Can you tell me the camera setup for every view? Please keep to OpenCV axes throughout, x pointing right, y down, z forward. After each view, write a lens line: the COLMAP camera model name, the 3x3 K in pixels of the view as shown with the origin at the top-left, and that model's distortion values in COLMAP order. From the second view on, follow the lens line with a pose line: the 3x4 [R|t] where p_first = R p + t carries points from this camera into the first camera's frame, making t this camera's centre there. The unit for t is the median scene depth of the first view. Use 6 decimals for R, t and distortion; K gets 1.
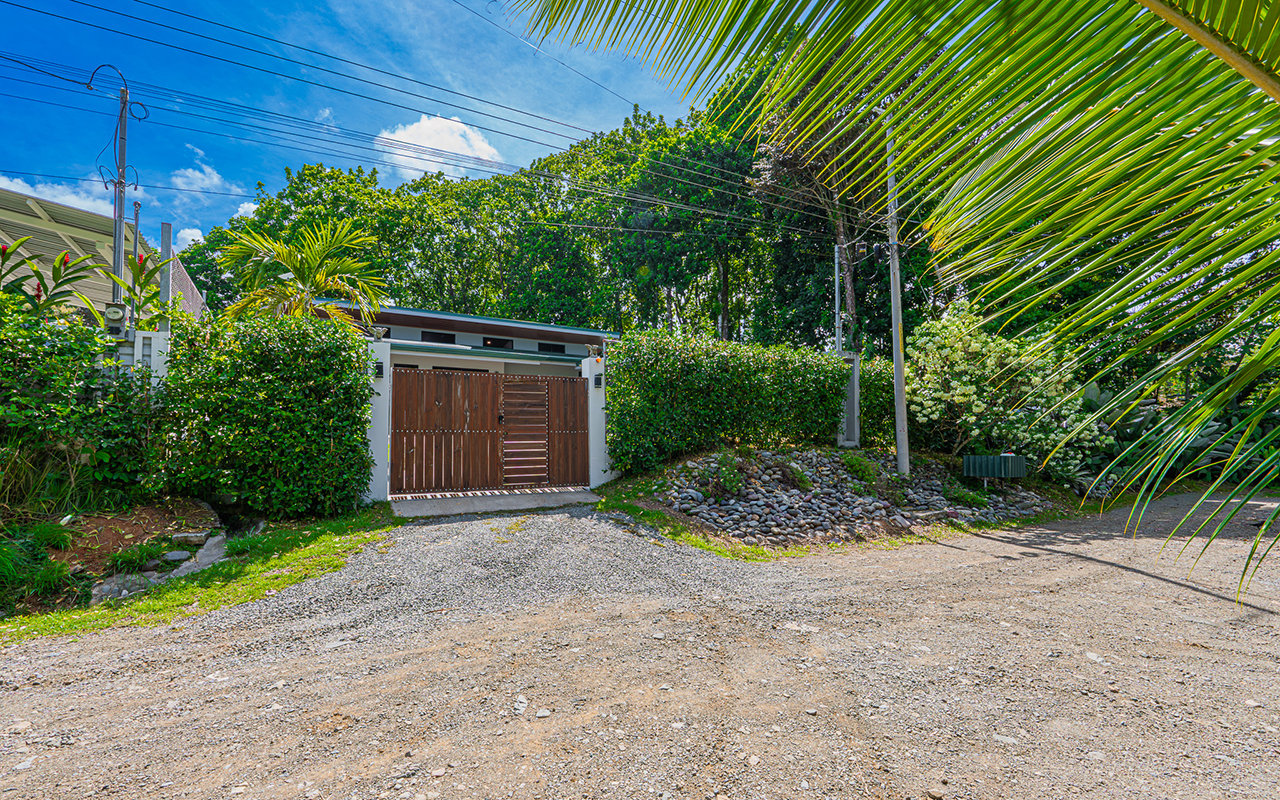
lens RADIAL K [[560.4, 0, 635.2], [0, 560.4, 411.0], [0, 0, 1]] dist [-0.004265, -0.000447]
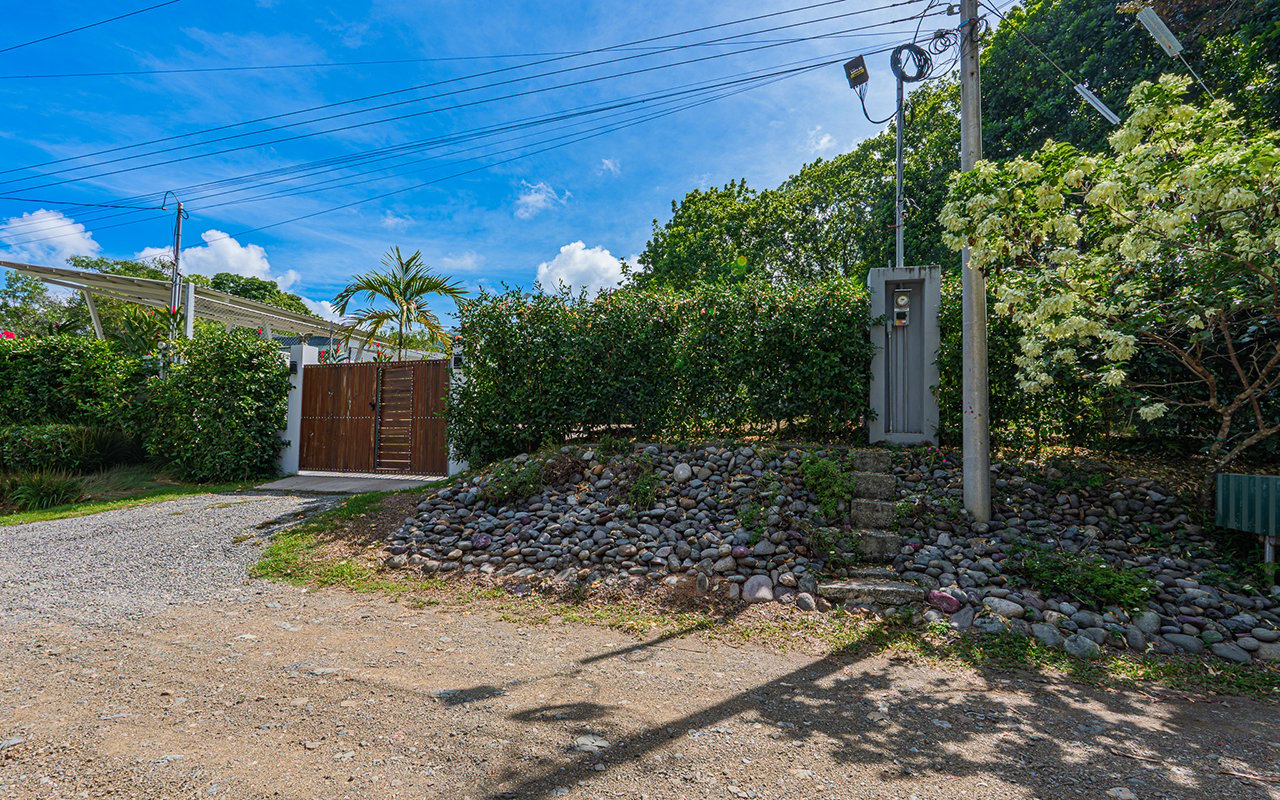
lens RADIAL K [[565.2, 0, 640.0], [0, 565.2, 400.0], [0, 0, 1]] dist [0.000337, 0.000006]
pose [[0.693012, -0.032051, -0.720213, 0.824077], [0.023462, 0.999485, -0.021903, 0.036362], [0.720544, -0.001718, 0.693407, 0.592489]]
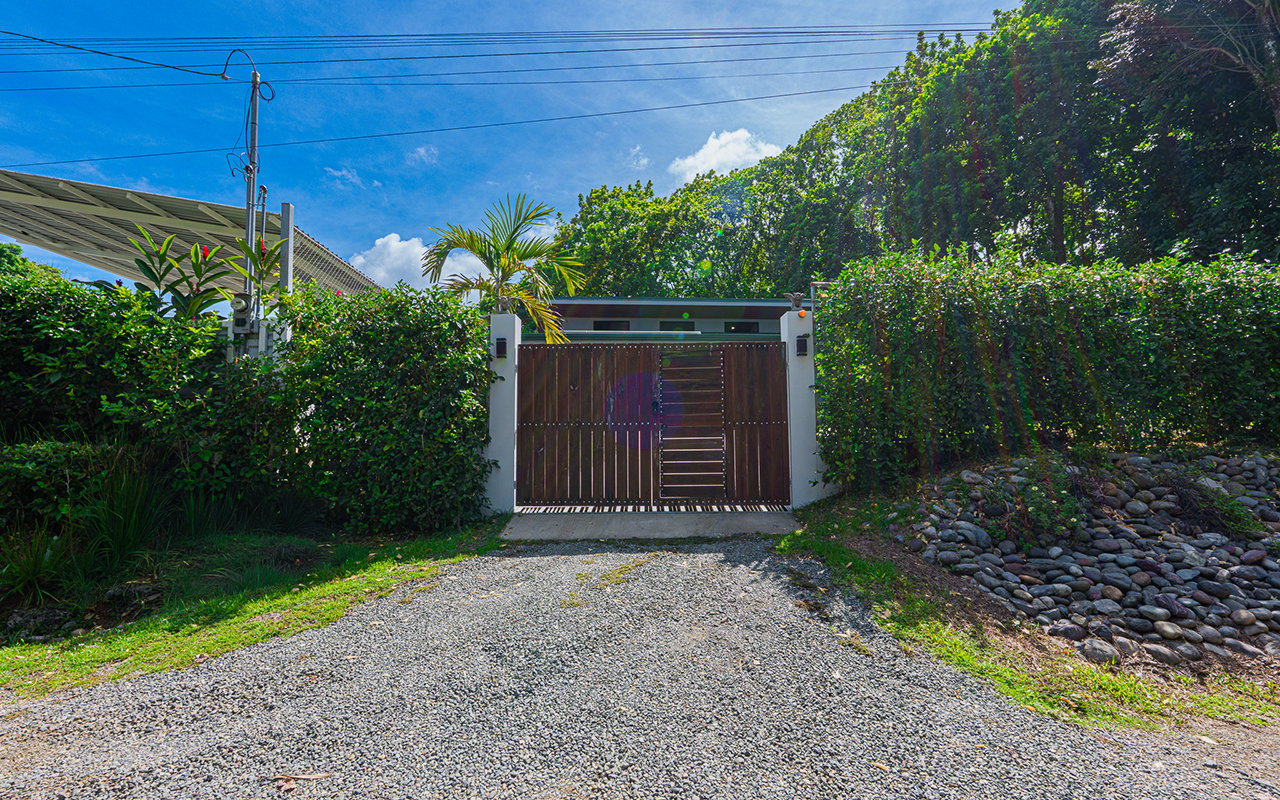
lens RADIAL K [[560.4, 0, 635.2], [0, 560.4, 411.0], [0, 0, 1]] dist [-0.004265, -0.000447]
pose [[0.876573, -0.024546, -0.480643, 0.078911], [0.027820, 0.999613, -0.000313, 0.018519], [0.480465, -0.013097, 0.876916, 0.337236]]
